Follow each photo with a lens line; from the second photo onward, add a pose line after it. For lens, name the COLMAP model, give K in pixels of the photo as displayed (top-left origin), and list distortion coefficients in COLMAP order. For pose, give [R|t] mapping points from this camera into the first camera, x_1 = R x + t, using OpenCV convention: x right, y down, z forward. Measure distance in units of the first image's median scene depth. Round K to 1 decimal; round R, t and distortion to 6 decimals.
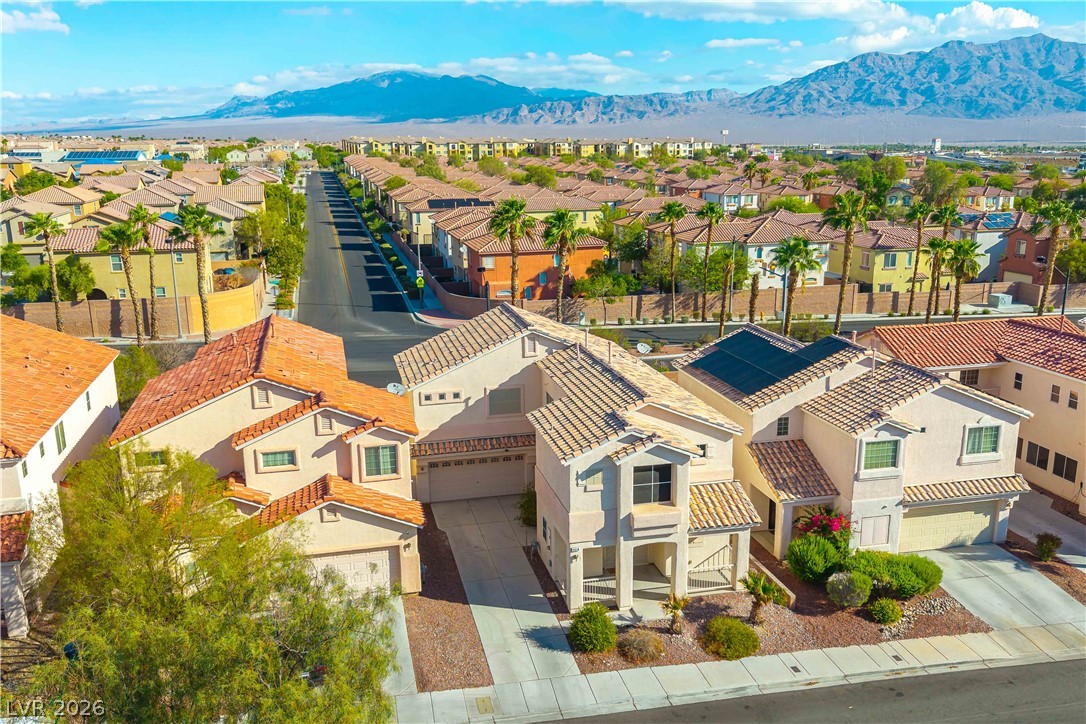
lens RADIAL K [[909.7, 0, 540.1], [0, 909.7, 252.1], [0, 0, 1]] dist [0.013787, -0.009742]
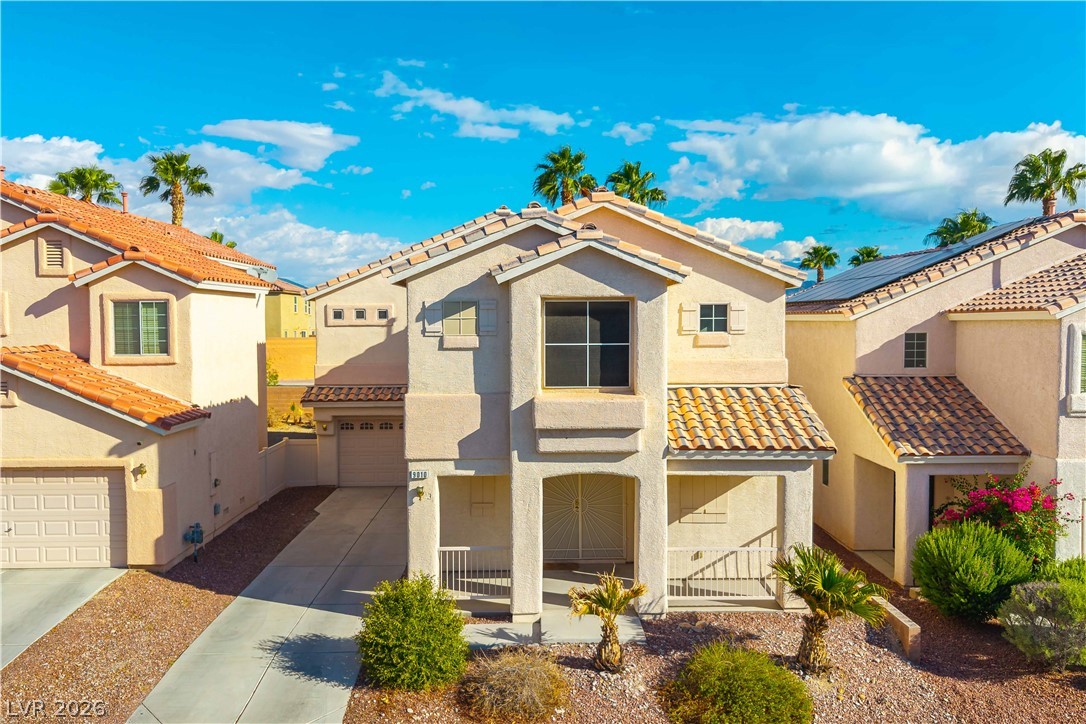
lens RADIAL K [[909.7, 0, 540.1], [0, 909.7, 252.1], [0, 0, 1]] dist [0.013787, -0.009742]
pose [[0.981795, 0.006722, -0.189826, 0.176020], [-0.034522, 0.989044, -0.143528, 0.257585], [0.186781, 0.147468, 0.971270, 0.496064]]
